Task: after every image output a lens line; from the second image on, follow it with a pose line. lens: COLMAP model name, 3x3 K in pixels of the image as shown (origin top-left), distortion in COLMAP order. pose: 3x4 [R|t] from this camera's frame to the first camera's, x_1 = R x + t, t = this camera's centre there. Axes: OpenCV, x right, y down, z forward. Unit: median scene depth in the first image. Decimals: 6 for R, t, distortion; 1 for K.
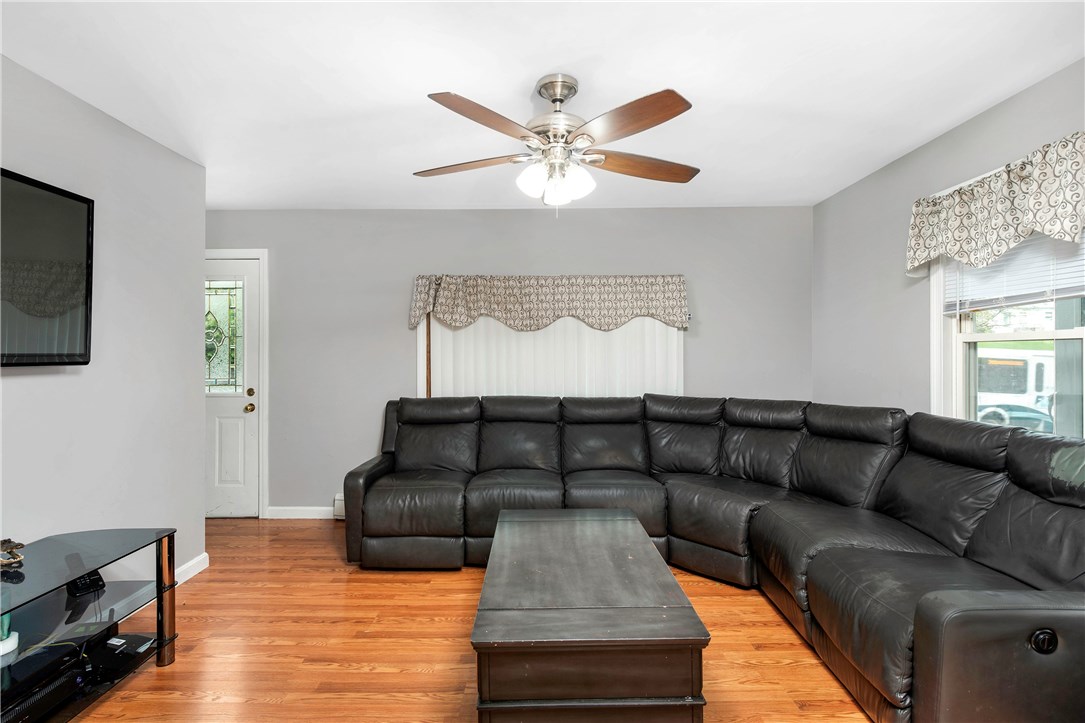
lens RADIAL K [[527.6, 0, 540.2], [0, 527.6, 355.6], [0, 0, 1]] dist [0.001534, 0.000126]
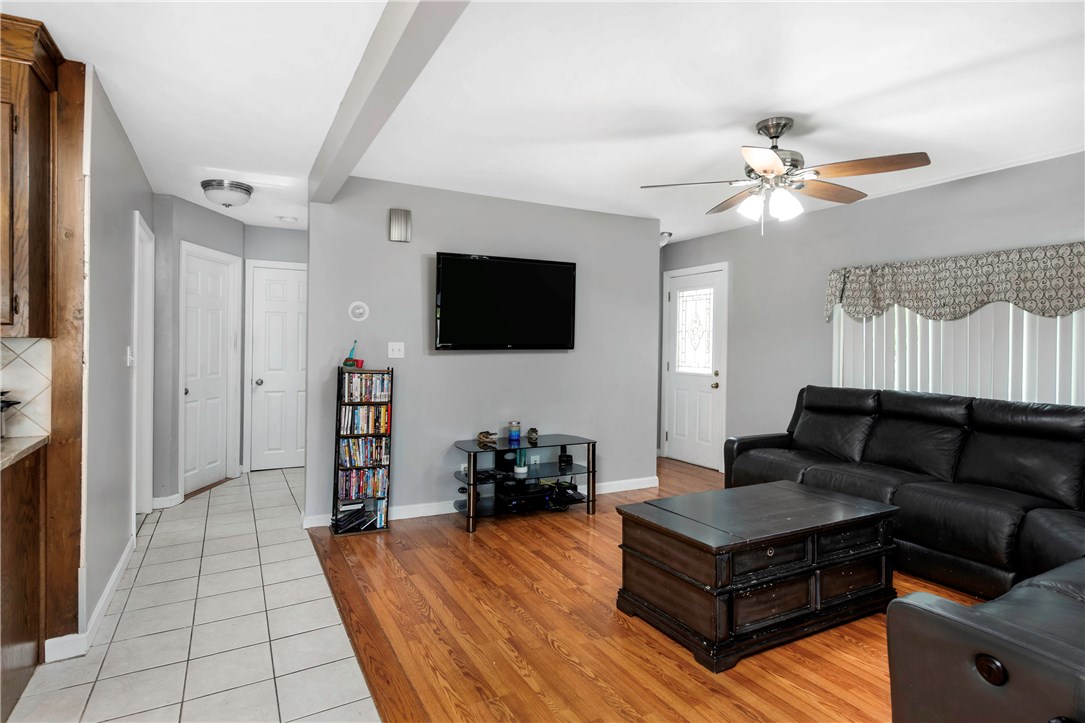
lens RADIAL K [[577.3, 0, 539.2], [0, 577.3, 349.2], [0, 0, 1]] dist [0.000286, 0.000325]
pose [[0.469958, 0.015232, -0.882558, 0.518169], [-0.008731, 0.999882, 0.012608, -0.005219], [0.882646, 0.001780, 0.470035, -0.051781]]
